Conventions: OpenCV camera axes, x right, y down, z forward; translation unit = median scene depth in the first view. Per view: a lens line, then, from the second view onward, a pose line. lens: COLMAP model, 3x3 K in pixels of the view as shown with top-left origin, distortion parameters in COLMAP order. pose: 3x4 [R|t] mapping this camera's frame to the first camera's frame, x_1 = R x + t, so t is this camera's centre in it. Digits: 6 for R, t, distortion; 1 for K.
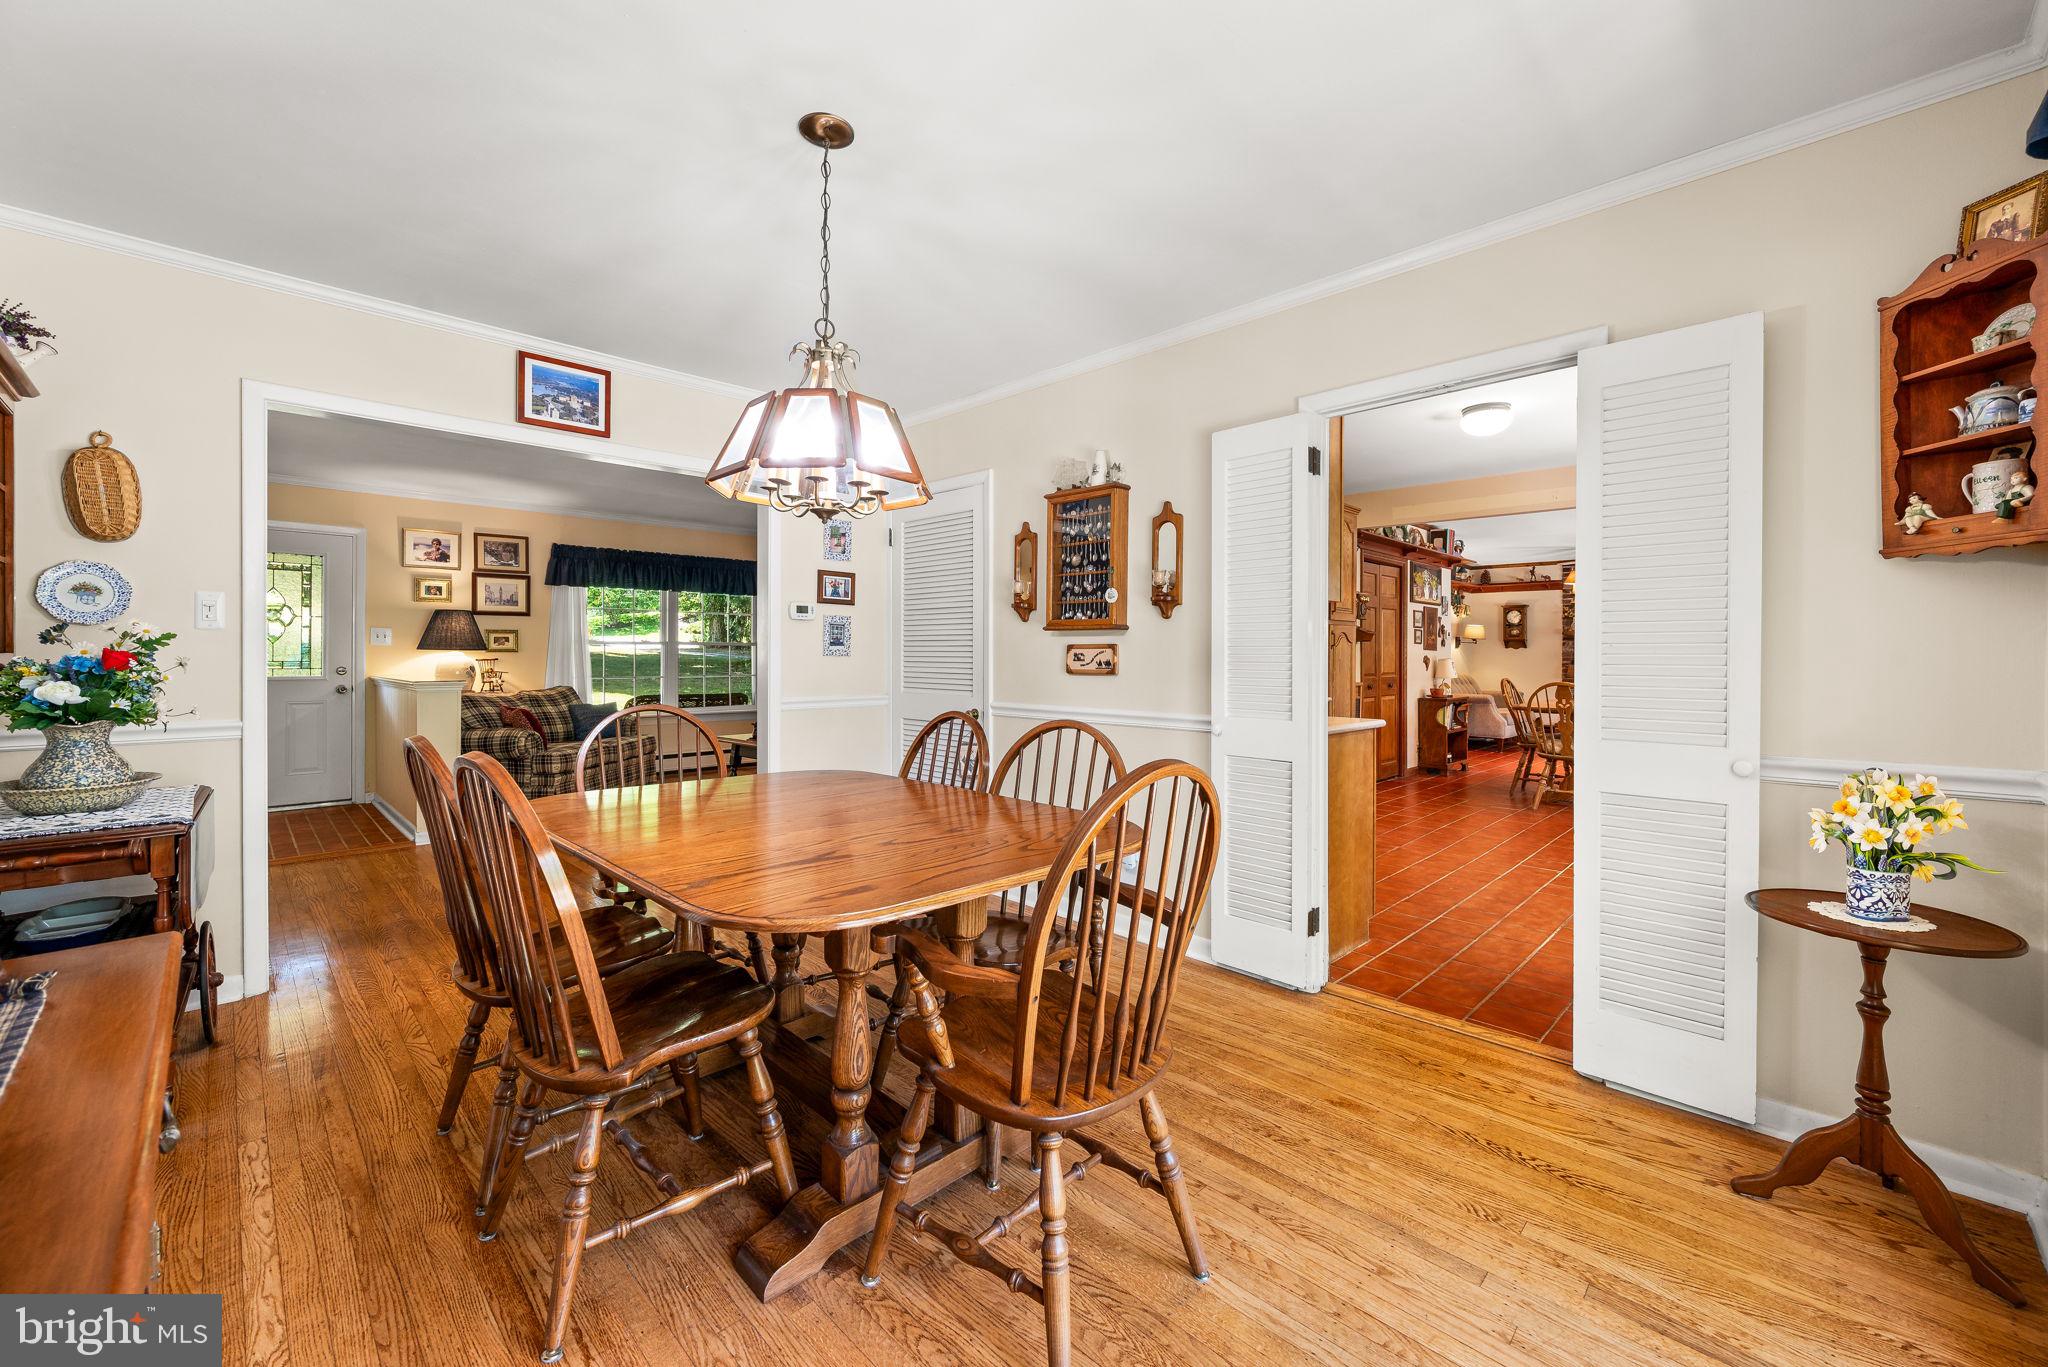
lens RADIAL K [[804.3, 0, 1034.8], [0, 804.3, 661.1], [0, 0, 1]] dist [-0.002633, -0.000496]
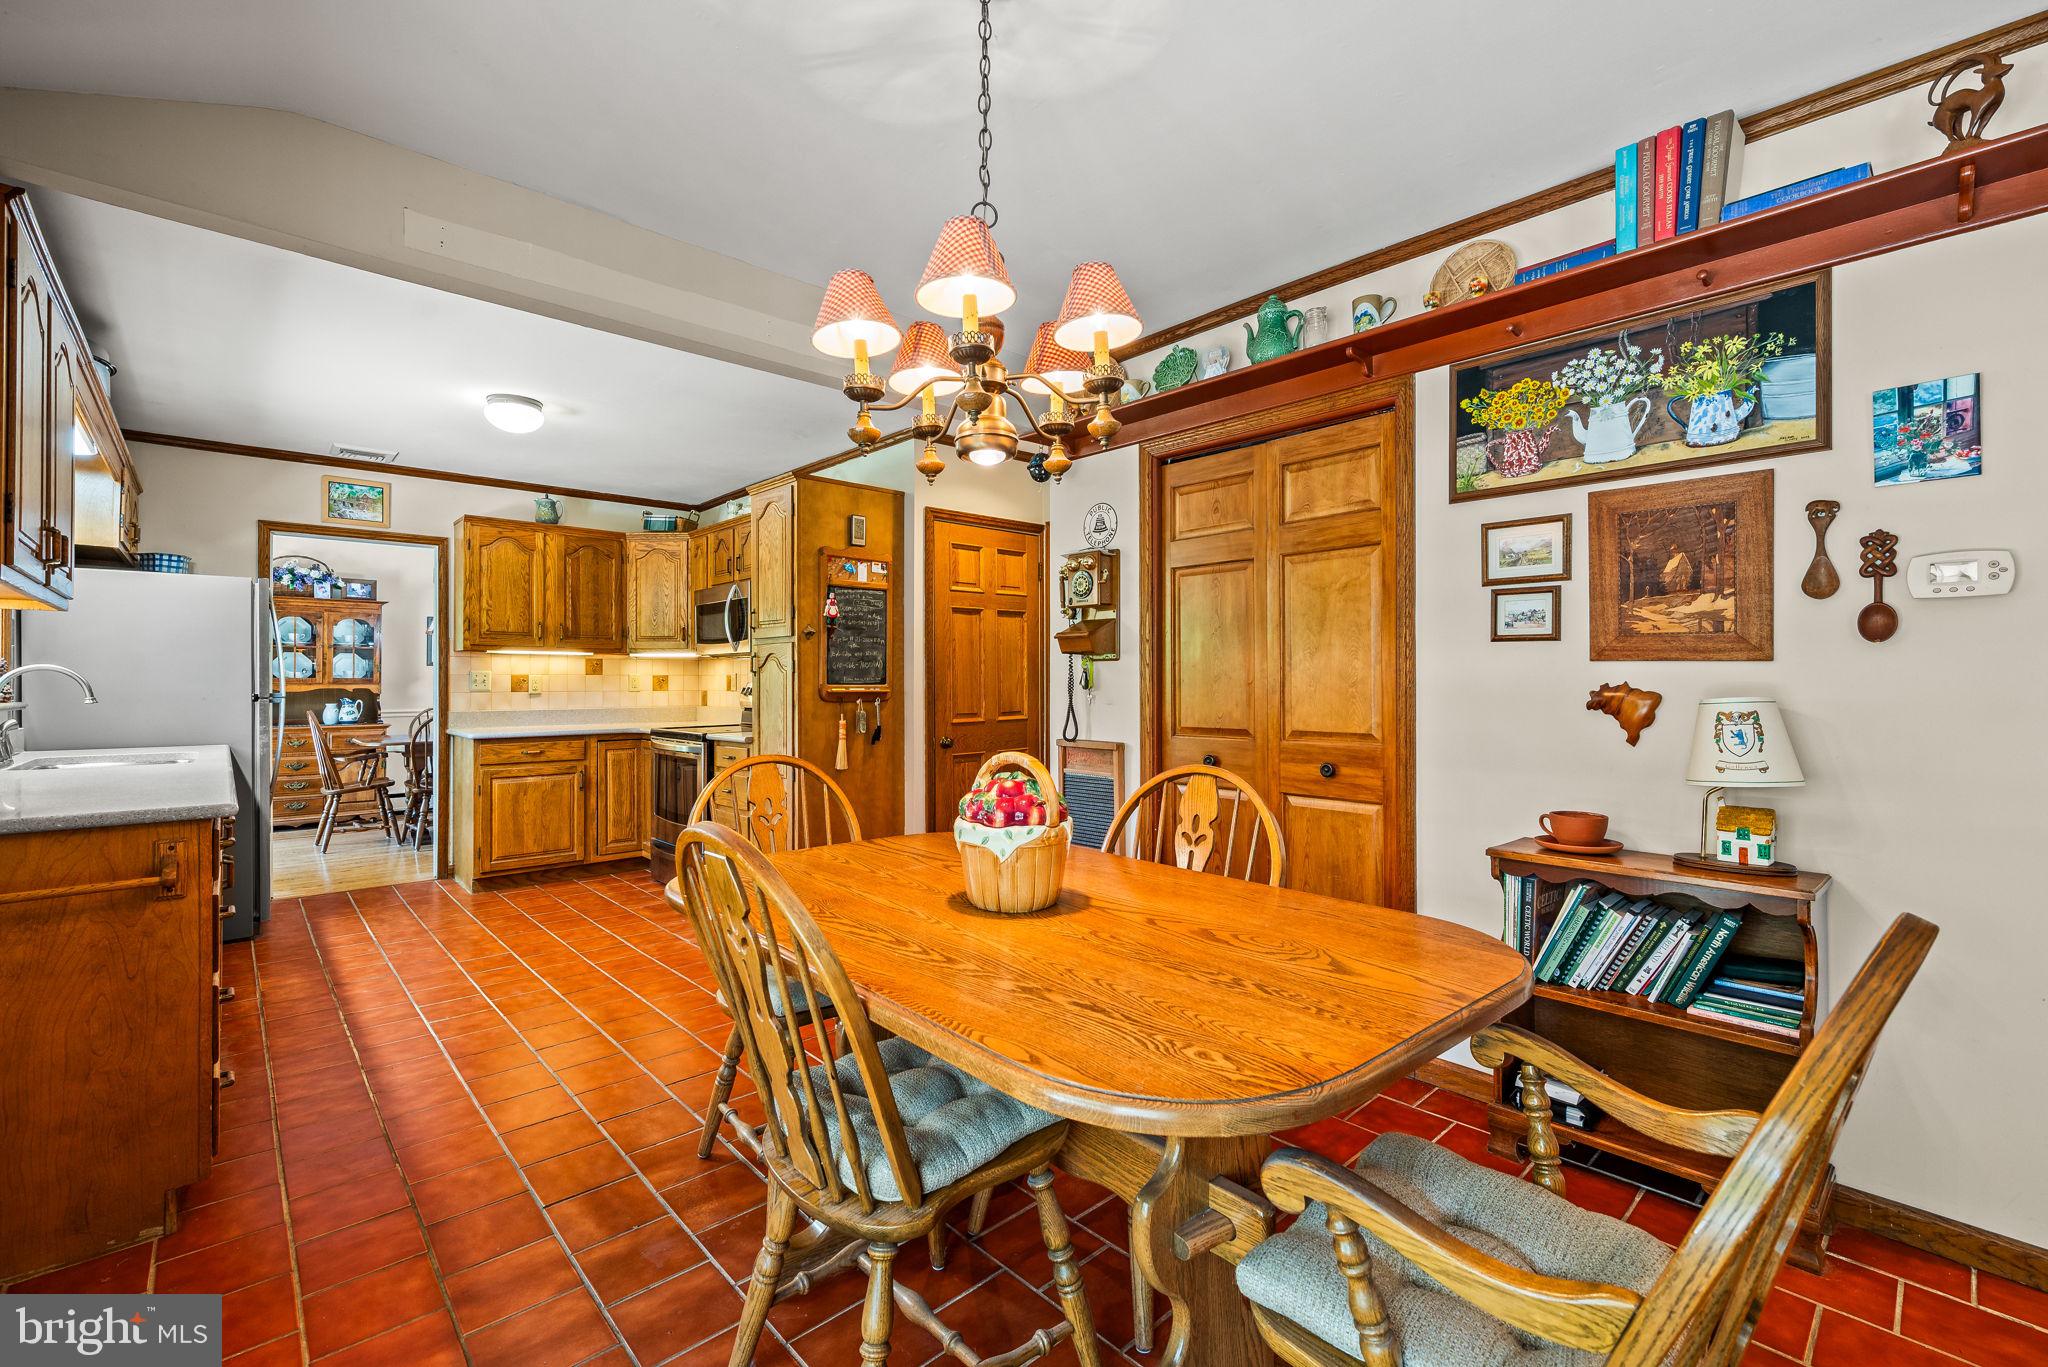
lens RADIAL K [[875.9, 0, 1025.6], [0, 875.9, 676.4], [0, 0, 1]] dist [-0.000741, -0.000784]
pose [[-0.038908, -0.005081, -0.999230, 0.719481], [-0.002863, 0.999984, -0.004973, -0.006725], [0.999239, 0.002667, -0.038922, 0.771965]]
